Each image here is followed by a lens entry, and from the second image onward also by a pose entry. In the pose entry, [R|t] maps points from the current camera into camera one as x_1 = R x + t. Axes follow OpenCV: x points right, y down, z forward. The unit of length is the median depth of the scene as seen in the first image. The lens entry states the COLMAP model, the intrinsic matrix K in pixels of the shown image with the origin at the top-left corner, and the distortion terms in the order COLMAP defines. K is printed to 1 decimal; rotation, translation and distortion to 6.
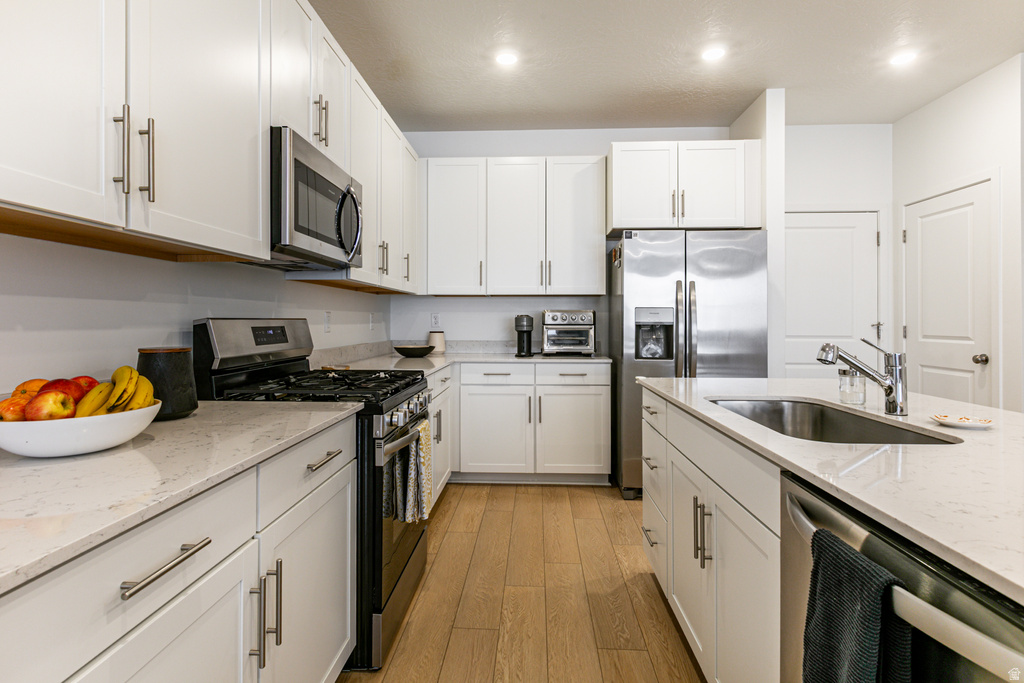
lens RADIAL K [[514.5, 0, 510.8], [0, 514.5, 318.8], [0, 0, 1]] dist [-0.000110, 0.000136]
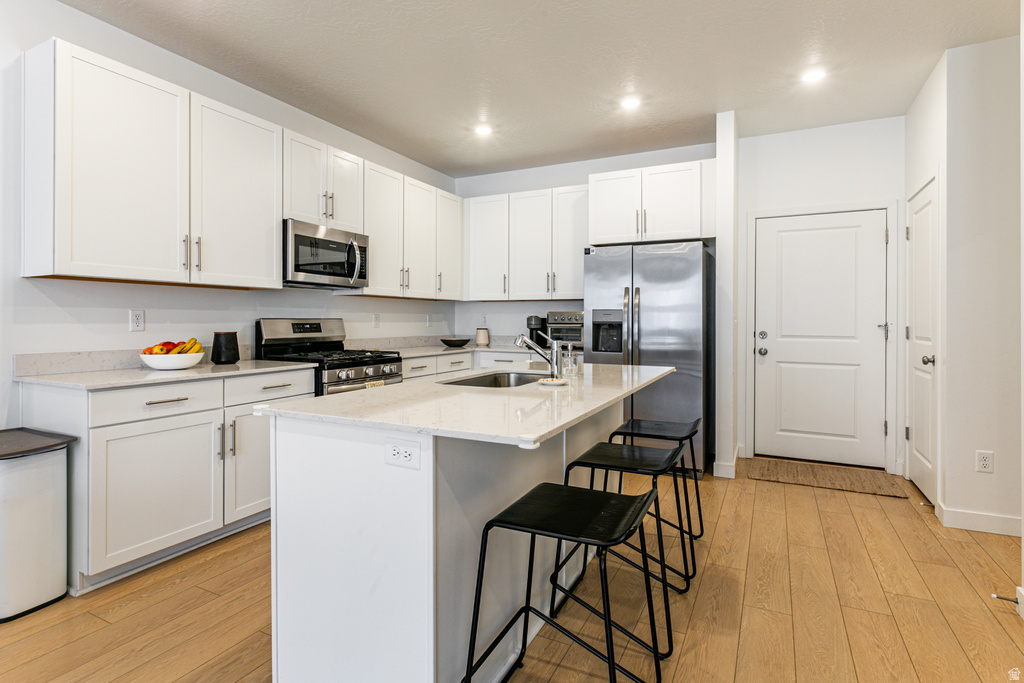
lens RADIAL K [[522.9, 0, 509.7], [0, 522.9, 321.0], [0, 0, 1]] dist [-0.000600, -0.000109]
pose [[0.914375, 0.002255, -0.404863, 0.572414], [-0.000661, 0.999991, 0.004076, -0.000016], [0.404868, -0.003459, 0.914368, -0.234175]]
